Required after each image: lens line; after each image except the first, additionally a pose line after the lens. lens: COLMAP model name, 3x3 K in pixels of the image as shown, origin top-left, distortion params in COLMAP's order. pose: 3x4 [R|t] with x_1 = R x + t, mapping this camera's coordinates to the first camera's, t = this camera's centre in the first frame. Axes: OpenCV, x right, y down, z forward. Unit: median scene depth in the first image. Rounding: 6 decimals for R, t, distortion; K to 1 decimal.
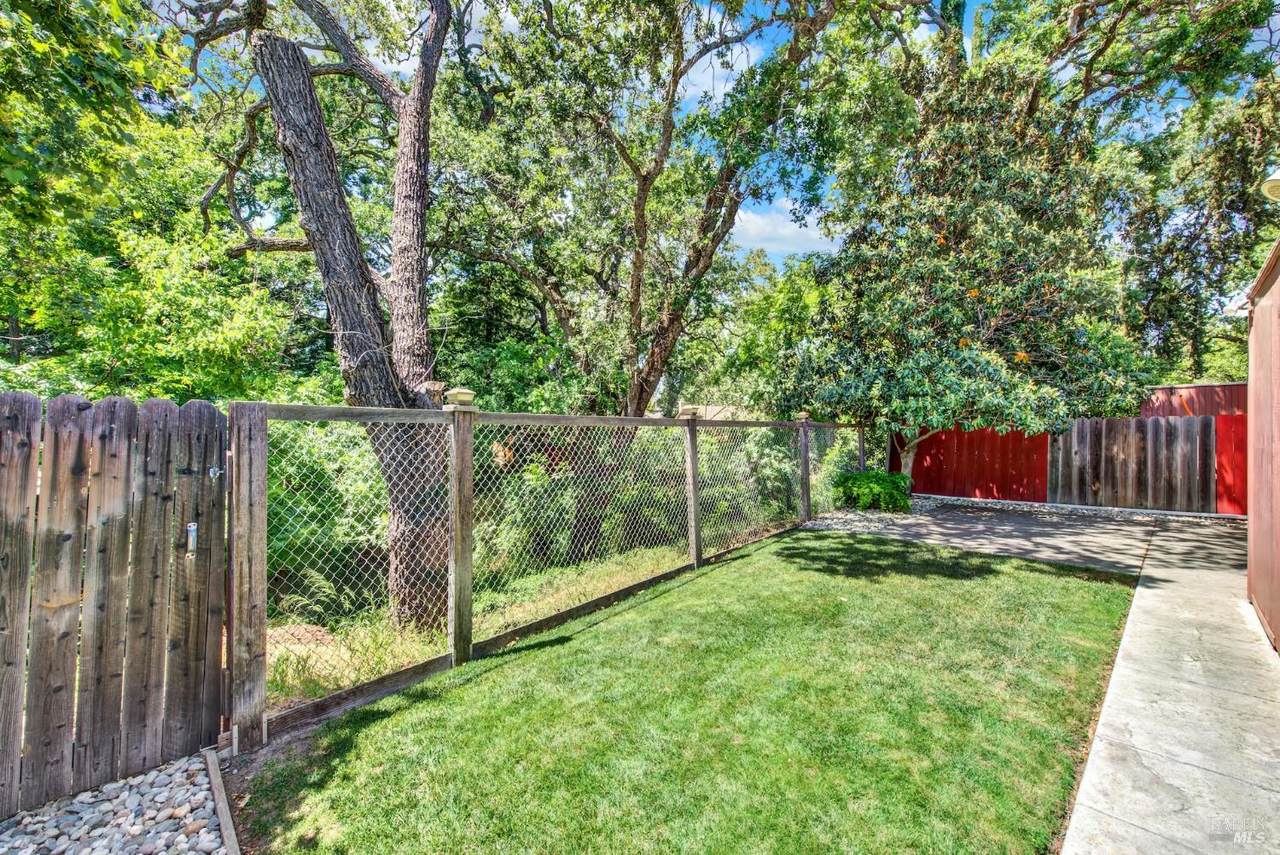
lens RADIAL K [[519.4, 0, 640.0], [0, 519.4, 427.5], [0, 0, 1]] dist [0.001919, 0.000251]
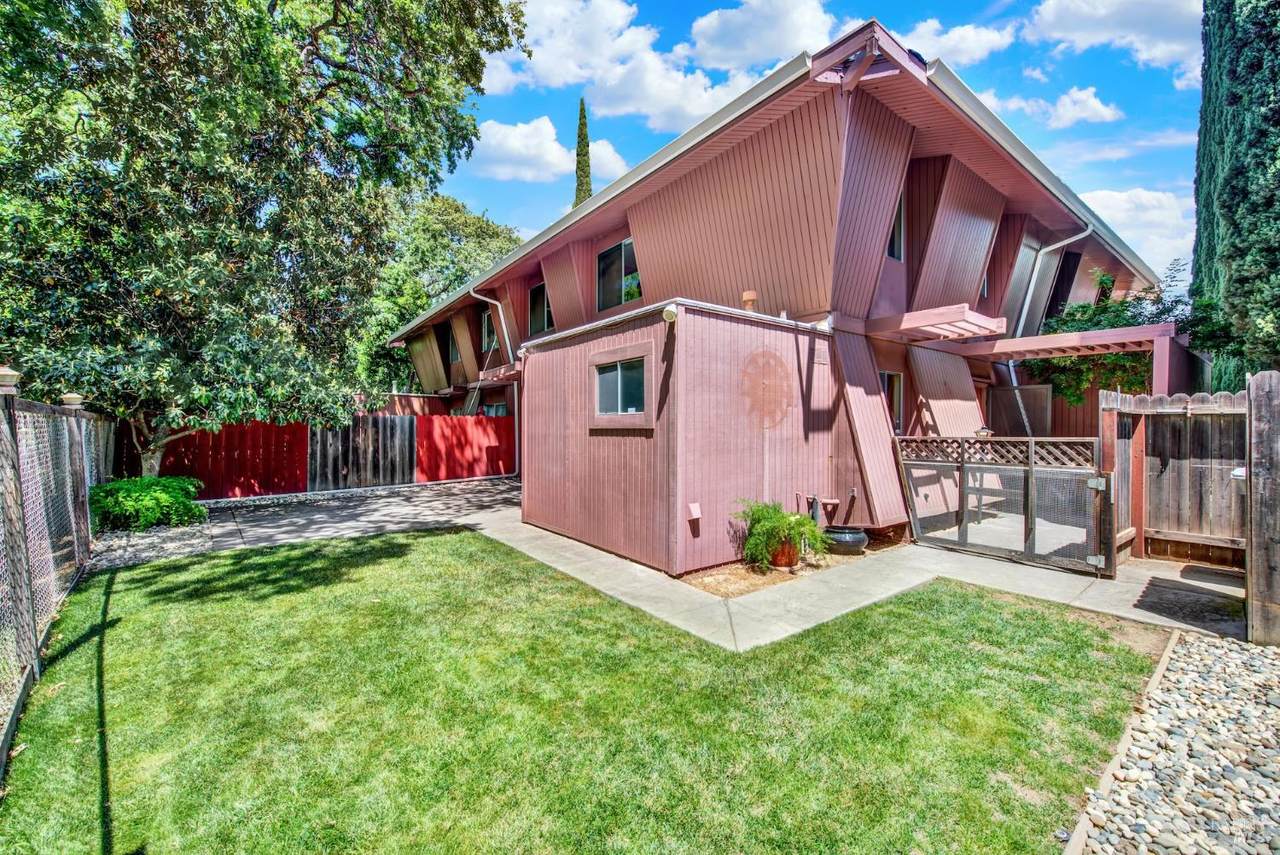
lens RADIAL K [[519.4, 0, 640.0], [0, 519.4, 427.5], [0, 0, 1]] dist [0.001919, 0.000251]
pose [[0.079343, 0.004293, 0.996838, -0.291981], [-0.010484, 0.999939, -0.003472, 0.007906], [-0.996792, -0.010175, 0.079383, 0.256755]]
